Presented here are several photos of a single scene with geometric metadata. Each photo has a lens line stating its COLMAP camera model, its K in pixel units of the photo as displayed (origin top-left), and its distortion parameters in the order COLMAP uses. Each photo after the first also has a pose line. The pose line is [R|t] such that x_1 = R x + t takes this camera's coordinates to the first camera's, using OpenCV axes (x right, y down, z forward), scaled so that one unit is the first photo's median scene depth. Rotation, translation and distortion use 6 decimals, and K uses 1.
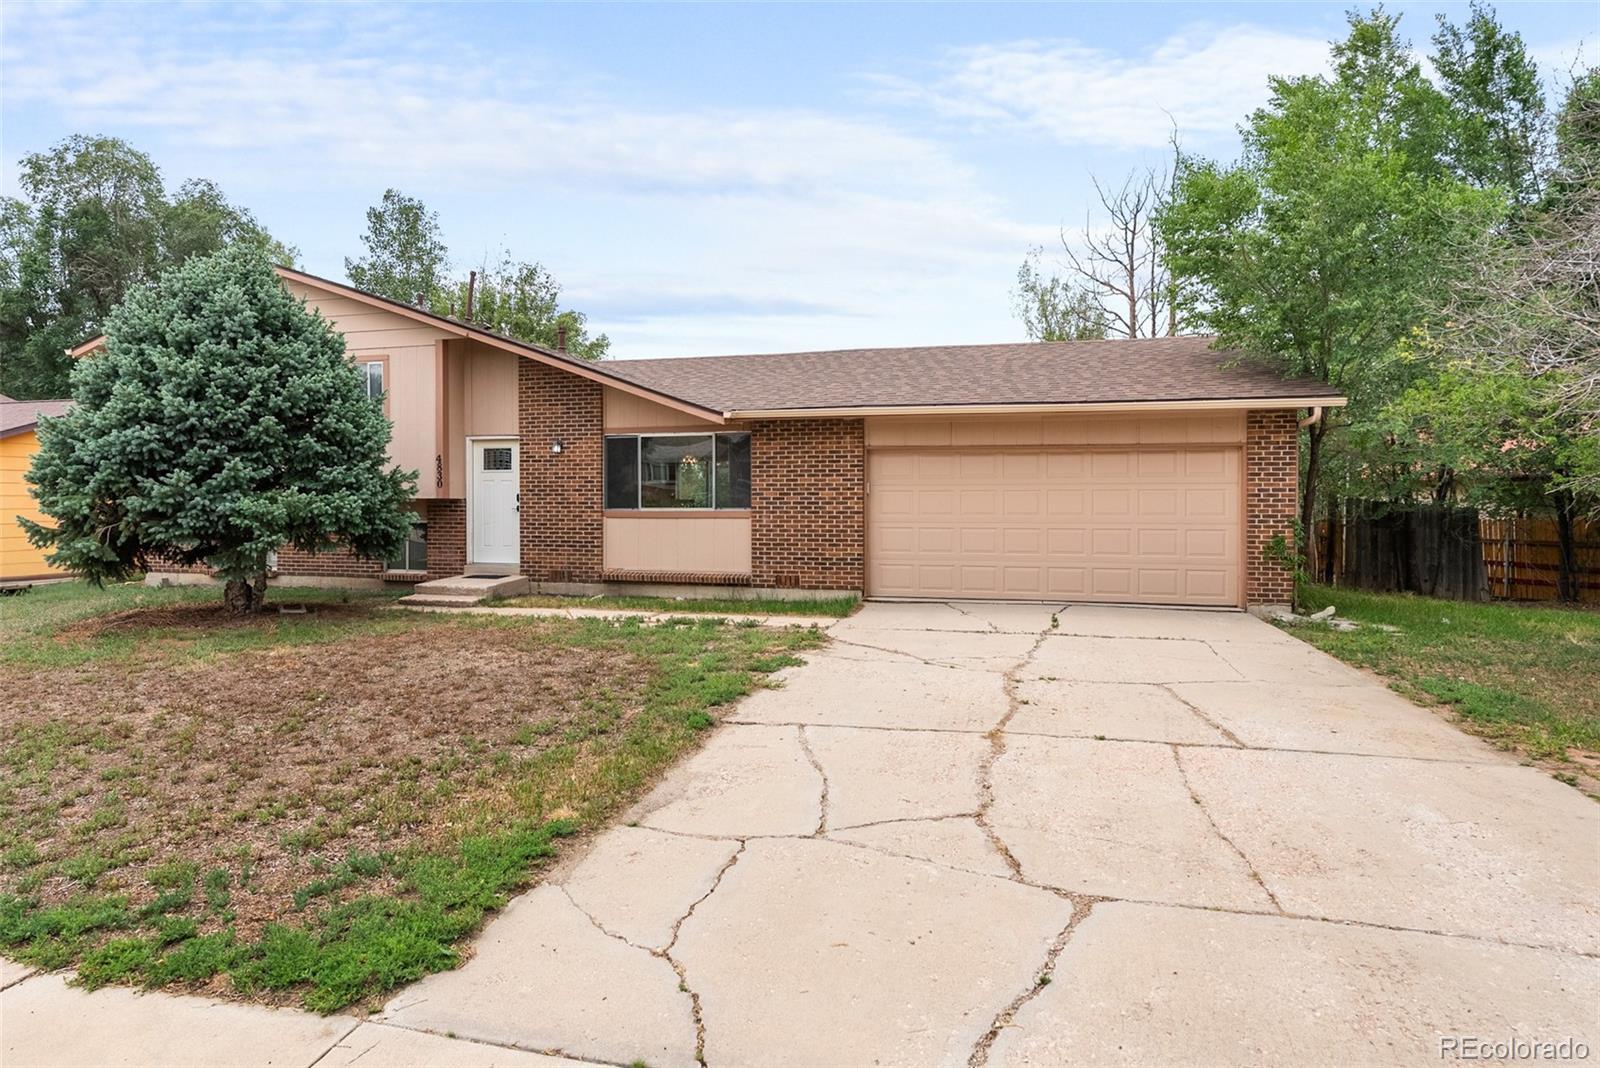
lens RADIAL K [[892.0, 0, 745.0], [0, 892.0, 504.3], [0, 0, 1]] dist [-0.003298, -0.000260]
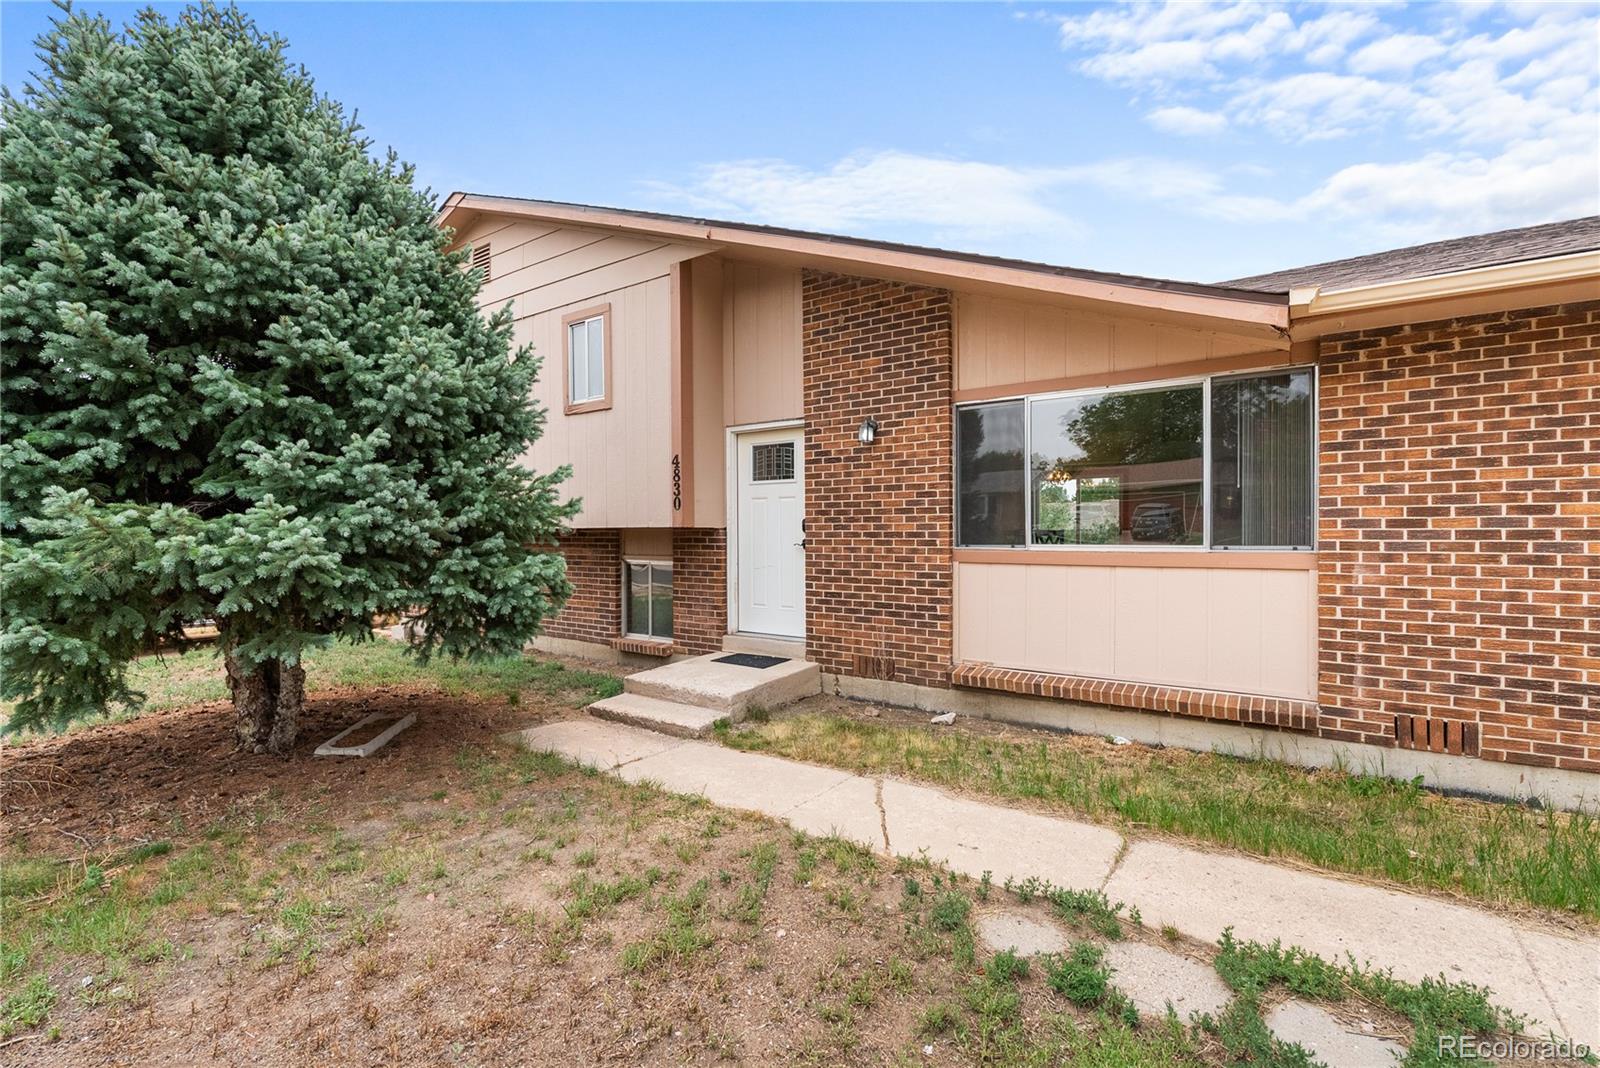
lens RADIAL K [[715.5, 0, 795.8], [0, 715.5, 535.0], [0, 0, 1]] dist [-0.009362, 0.001093]
pose [[0.941387, -0.000892, -0.337327, -0.104922], [0.000994, 0.999999, 0.000131, -0.001292], [0.337326, -0.000458, 0.941388, 0.577589]]
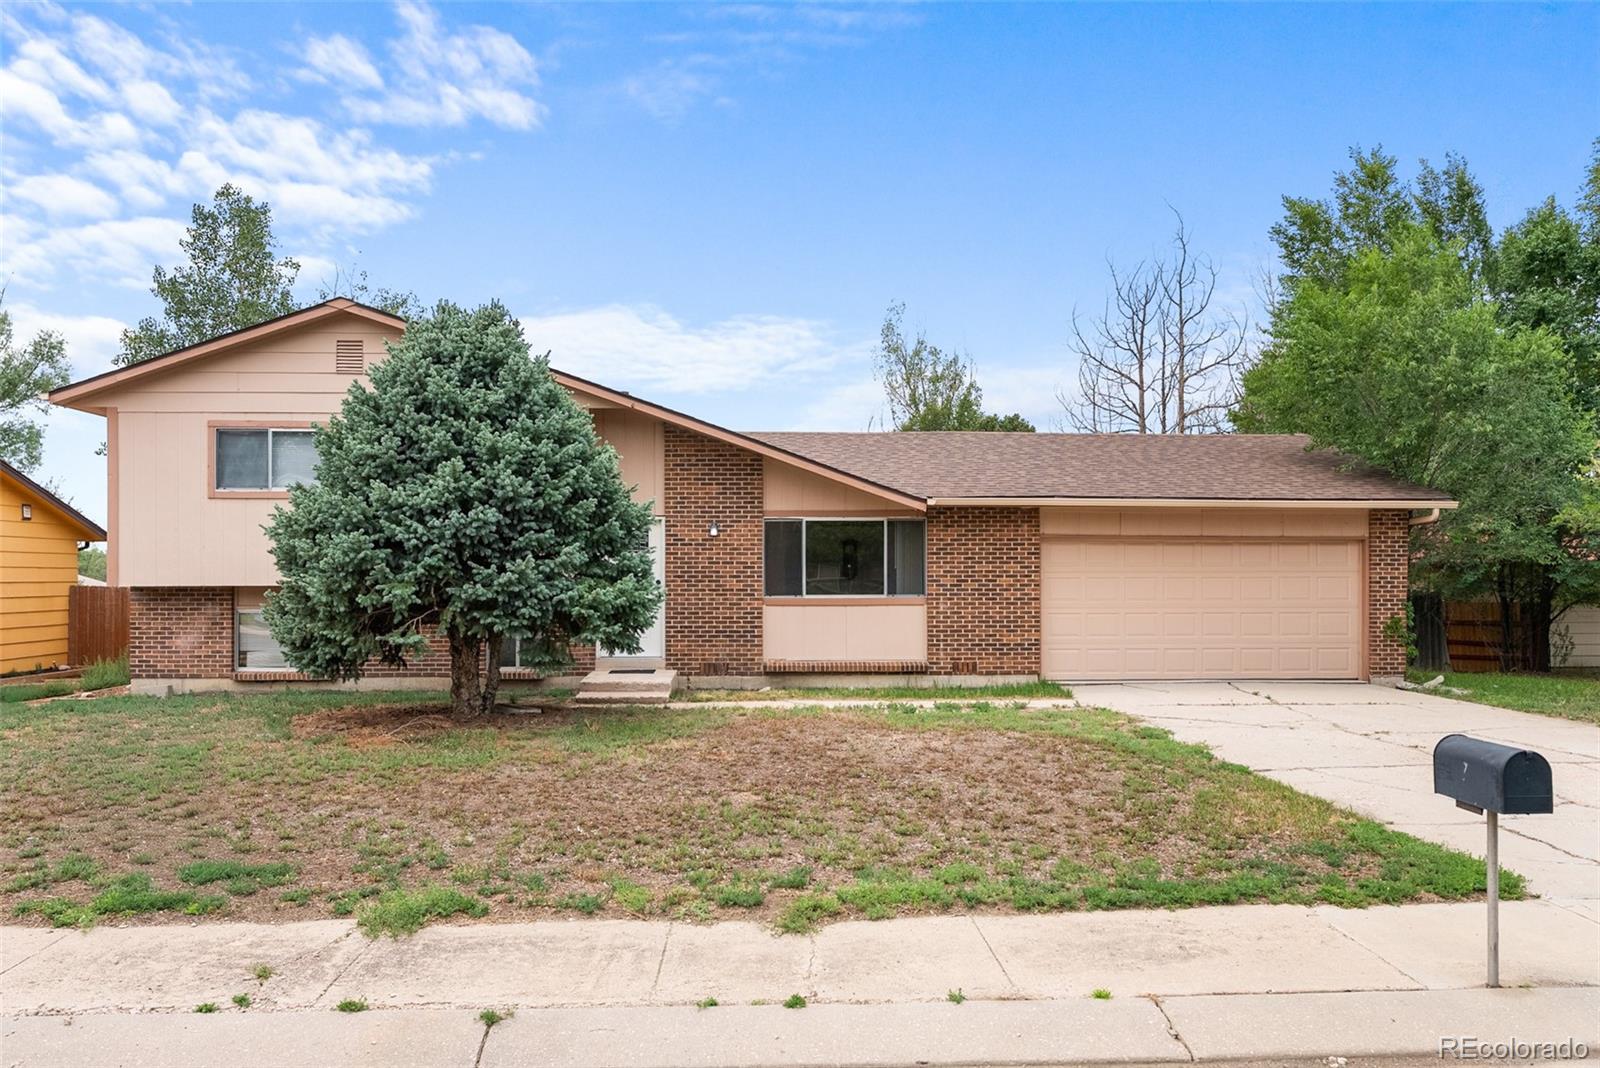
lens RADIAL K [[1088.1, 0, 798.9], [0, 1088.1, 581.0], [0, 0, 1]] dist [-0.004324, 0.002114]
pose [[0.956030, 0.000329, 0.293268, -0.461803], [0.001850, 0.999973, -0.007152, -0.002555], [-0.293262, 0.007380, 0.956004, -0.108980]]
